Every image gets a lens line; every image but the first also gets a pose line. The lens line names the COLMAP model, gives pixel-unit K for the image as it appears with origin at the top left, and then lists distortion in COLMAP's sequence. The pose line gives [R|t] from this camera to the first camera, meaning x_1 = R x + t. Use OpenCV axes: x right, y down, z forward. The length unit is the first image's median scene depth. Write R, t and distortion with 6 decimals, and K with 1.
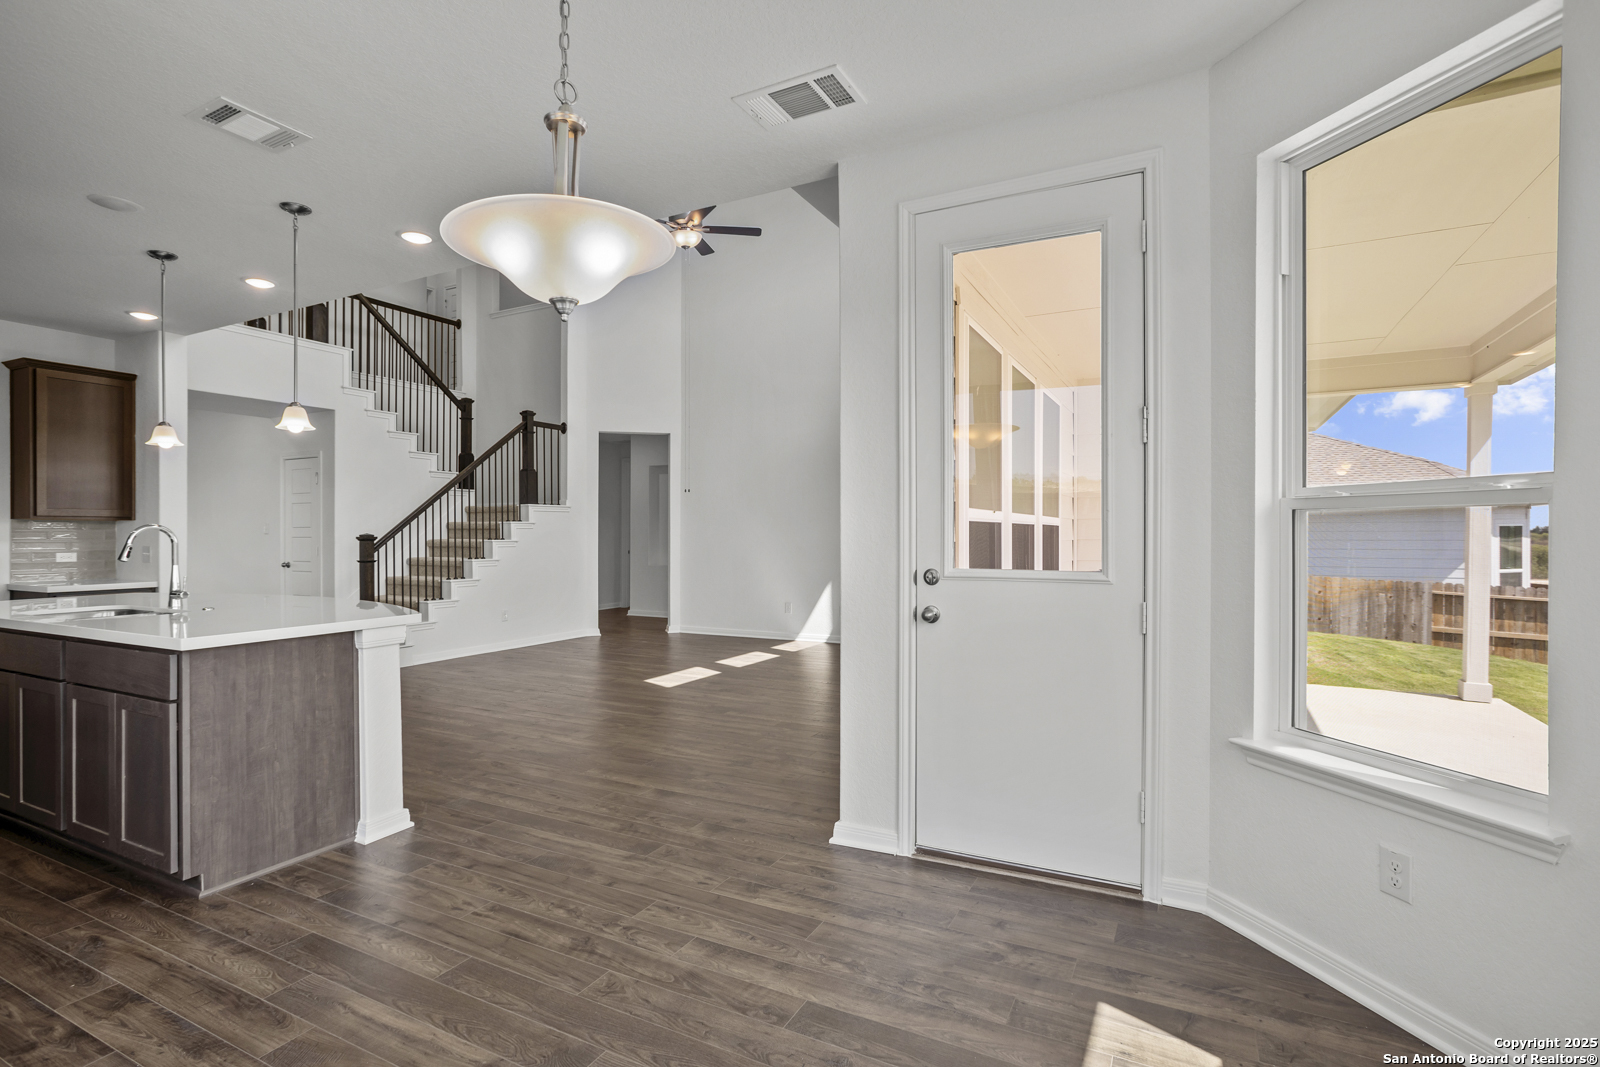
lens RADIAL K [[763.6, 0, 803.7], [0, 763.6, 531.8], [0, 0, 1]] dist [-0.041149, 0.025883]
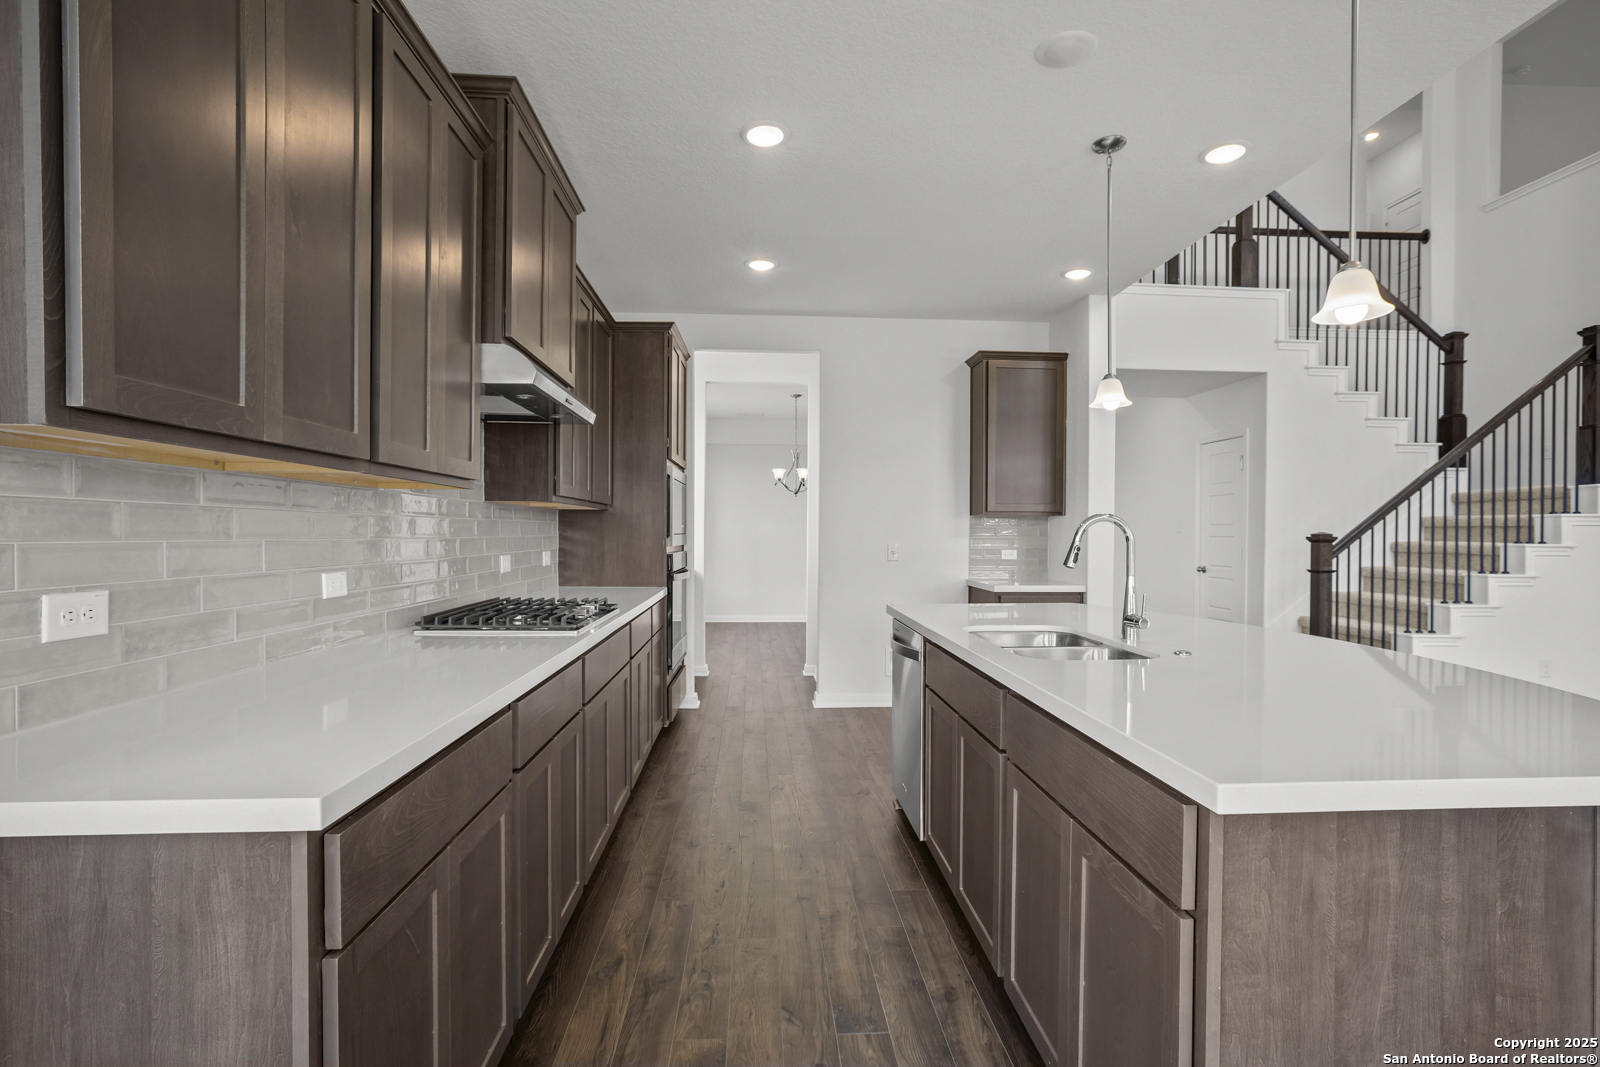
lens RADIAL K [[771.8, 0, 809.6], [0, 771.8, 540.8], [0, 0, 1]] dist [-0.041609, 0.026715]
pose [[0.514759, 0.014338, -0.857215, -0.245695], [-0.005317, 0.999894, 0.013532, 0.003814], [0.857318, -0.002408, 0.514781, 0.250521]]
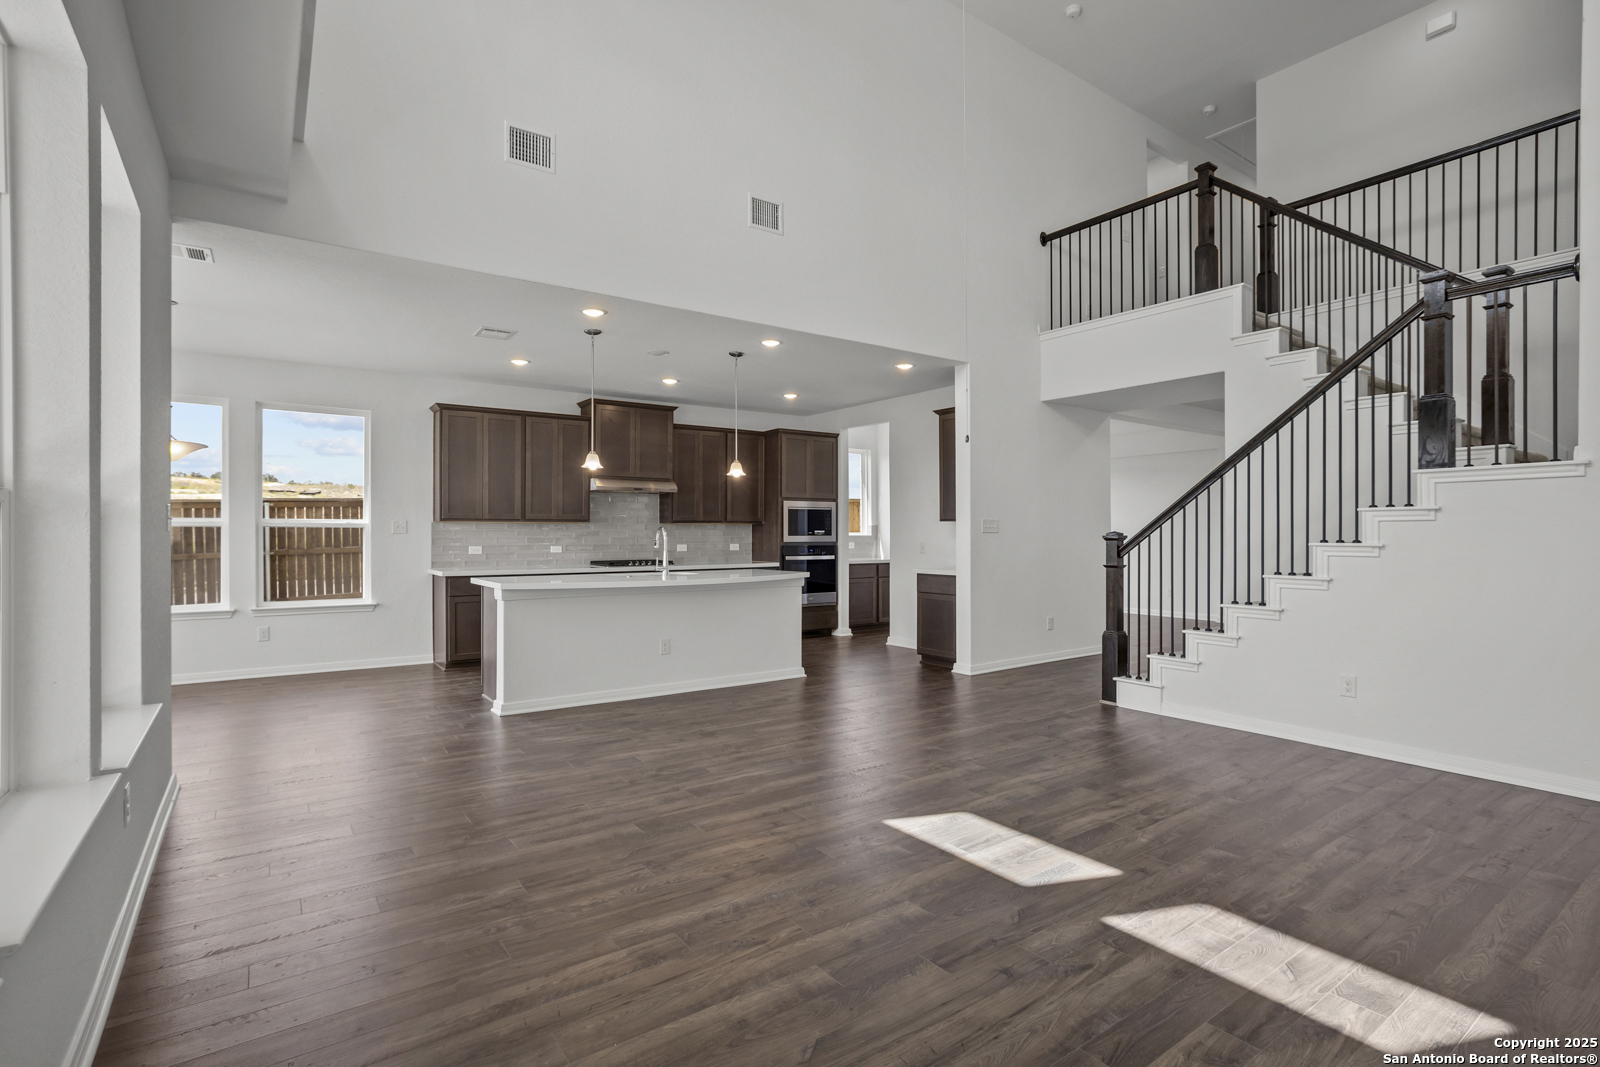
lens RADIAL K [[771.8, 0, 809.6], [0, 771.8, 540.8], [0, 0, 1]] dist [-0.041609, 0.026715]
pose [[-0.437603, 0.005593, -0.899151, 0.341300], [-0.000038, 0.999981, 0.006238, 0.008069], [0.899168, 0.002764, -0.437595, 1.240933]]
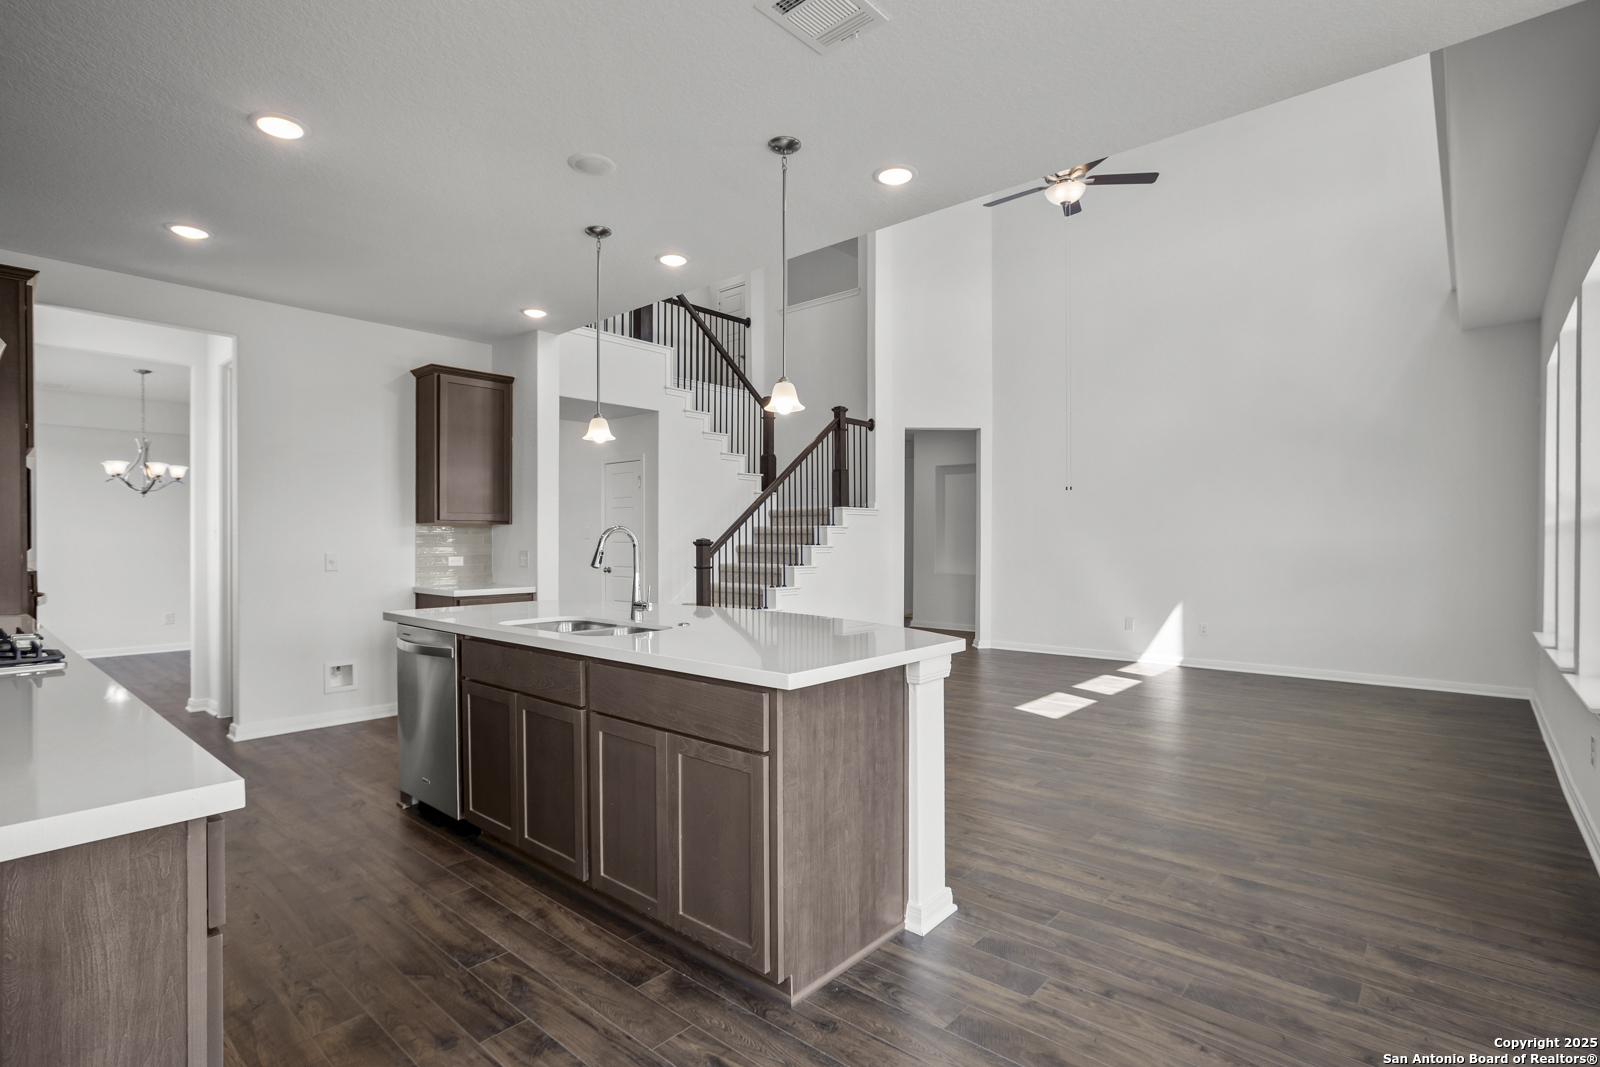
lens RADIAL K [[771.8, 0, 809.6], [0, 771.8, 540.8], [0, 0, 1]] dist [-0.041609, 0.026715]
pose [[0.972363, 0.001711, -0.233466, -0.258976], [-0.000903, 0.999993, 0.003569, 0.002296], [0.233471, -0.003260, 0.972358, 0.104120]]
